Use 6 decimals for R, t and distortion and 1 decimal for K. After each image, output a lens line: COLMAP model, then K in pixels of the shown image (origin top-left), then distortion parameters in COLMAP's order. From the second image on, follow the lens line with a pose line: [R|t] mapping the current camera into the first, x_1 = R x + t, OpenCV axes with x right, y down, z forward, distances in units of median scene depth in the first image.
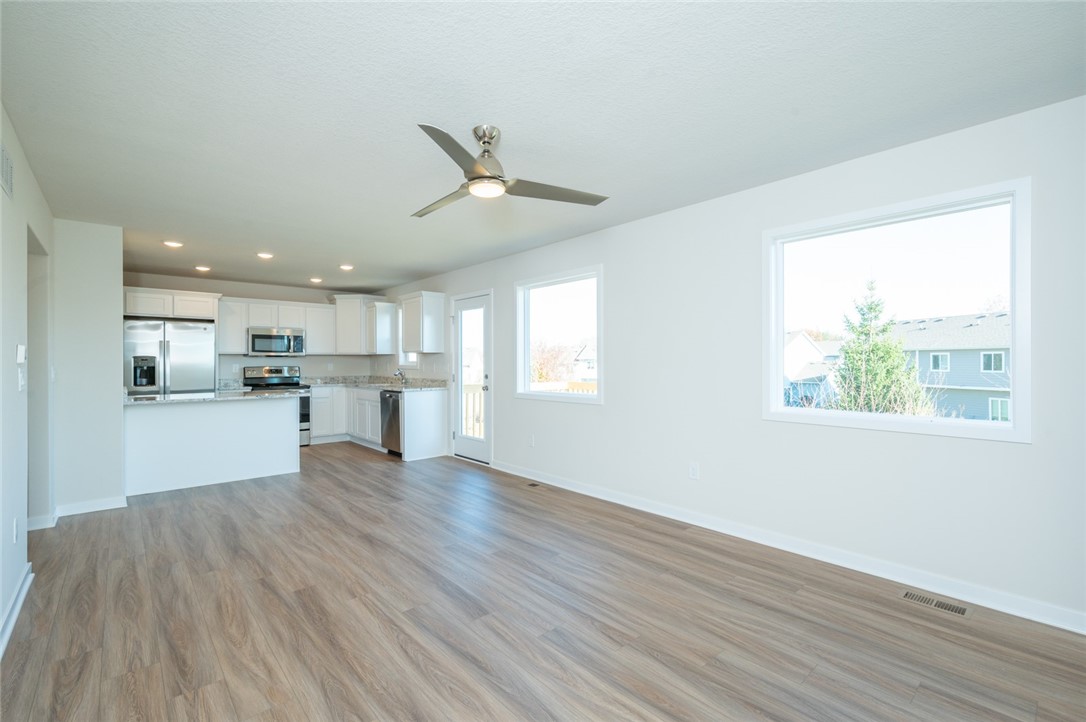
lens RADIAL K [[477.9, 0, 545.2], [0, 477.9, 360.7], [0, 0, 1]] dist [-0.000645, -0.000665]
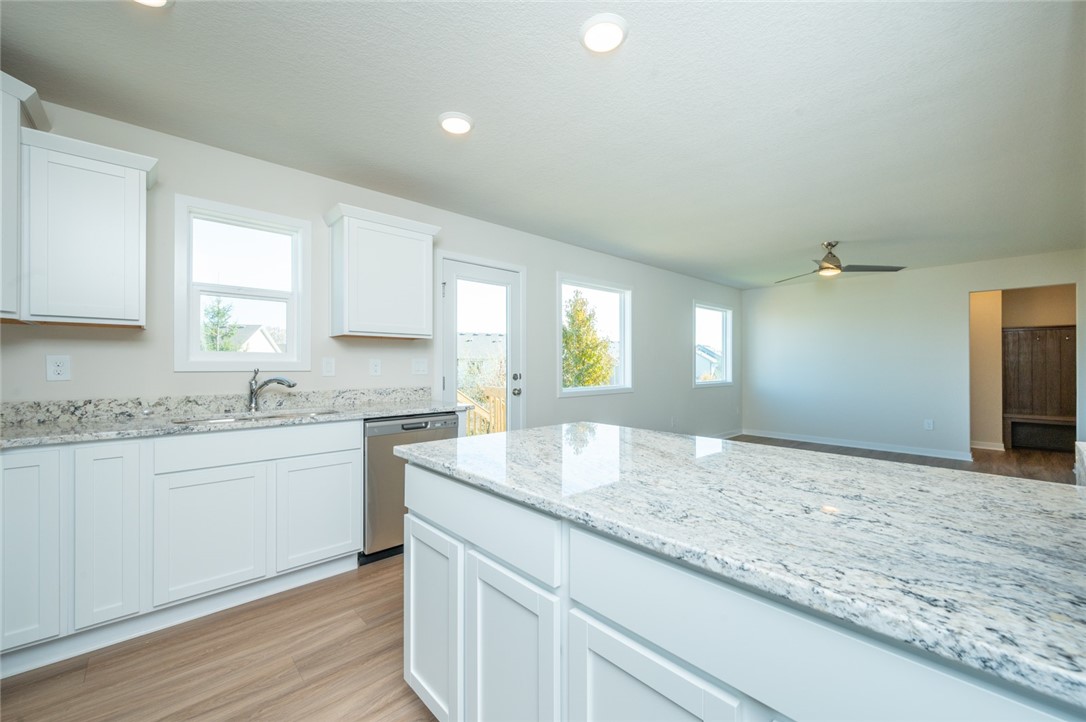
lens RADIAL K [[432.9, 0, 543.0], [0, 432.9, 363.9], [0, 0, 1]] dist [-0.000365, 0.000269]
pose [[-0.016722, 0.006336, 0.999840, -1.375412], [-0.003137, 0.999975, -0.006389, 0.026341], [-0.999855, -0.003243, -0.016702, 1.609018]]
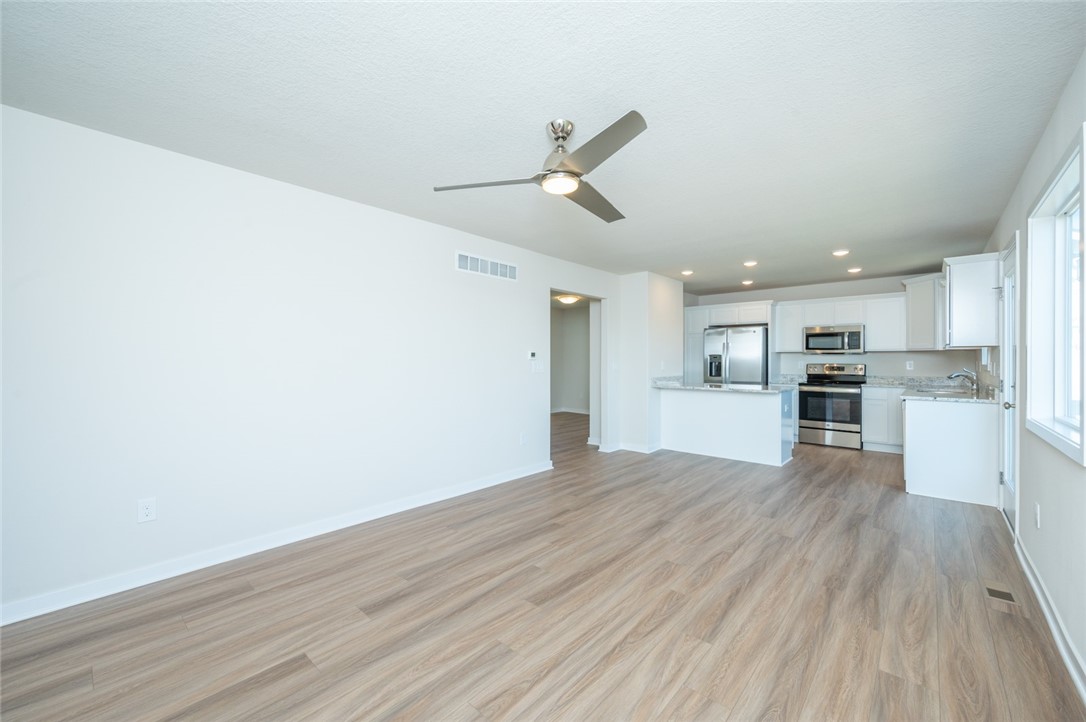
lens RADIAL K [[427.5, 0, 543.0], [0, 427.5, 361.0], [0, 0, 1]] dist [0.000500, 0.000644]
pose [[0.109228, 0.007066, -0.993992, 0.545882], [0.002071, 0.999971, 0.007336, -0.003262], [0.994015, -0.002860, 0.109211, 0.626629]]
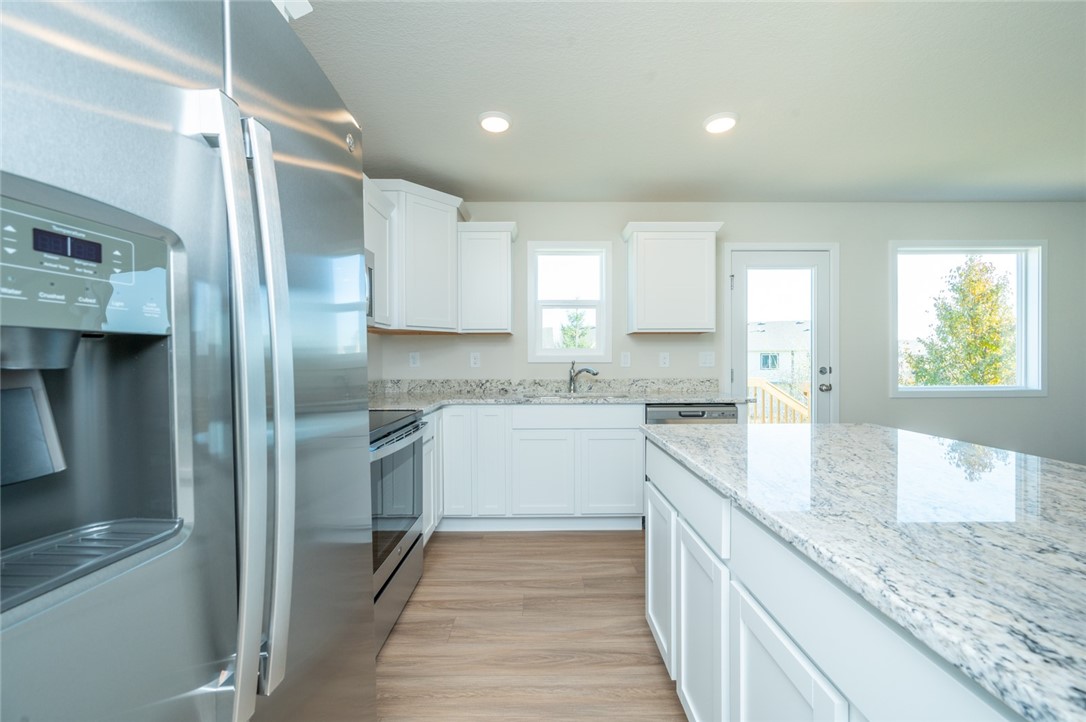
lens RADIAL K [[427.5, 0, 543.0], [0, 427.5, 361.0], [0, 0, 1]] dist [0.000500, 0.000644]
pose [[0.657936, -0.002917, 0.753069, -1.407537], [-0.001767, 0.999984, 0.005417, 0.026854], [-0.753072, -0.004895, 0.657920, 1.496848]]
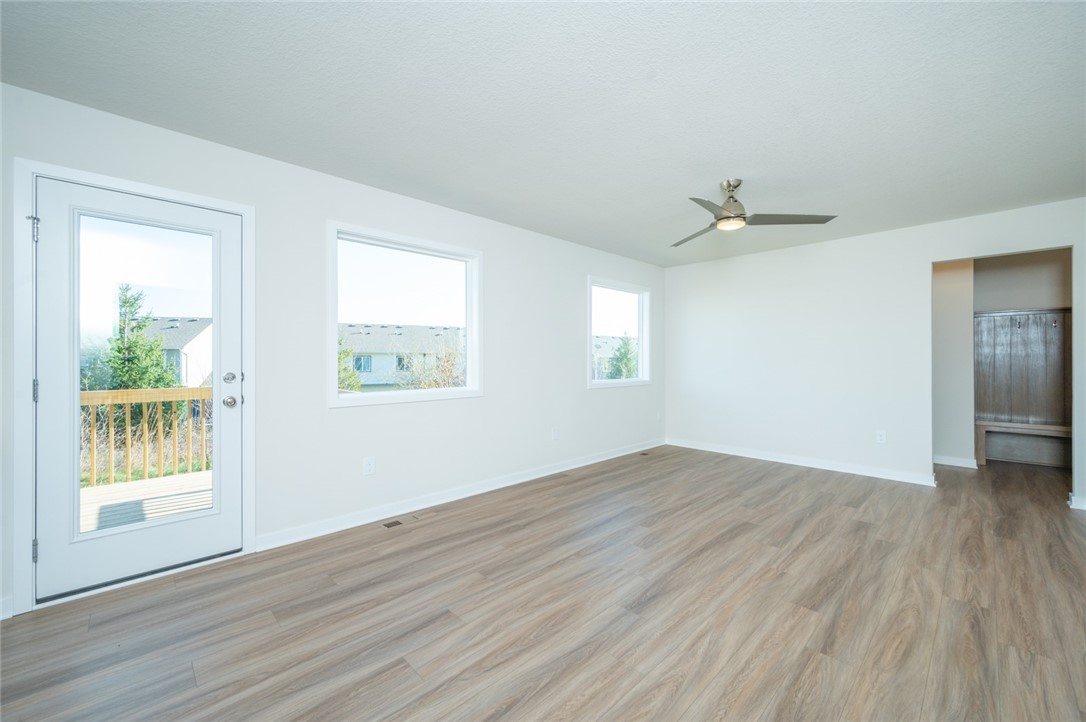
lens RADIAL K [[427.5, 0, 543.0], [0, 427.5, 361.0], [0, 0, 1]] dist [0.000500, 0.000644]
pose [[-0.039671, 0.001525, 0.999212, -0.965519], [-0.001756, 0.999997, -0.001596, 0.025551], [-0.999211, -0.001818, -0.039668, 1.151679]]
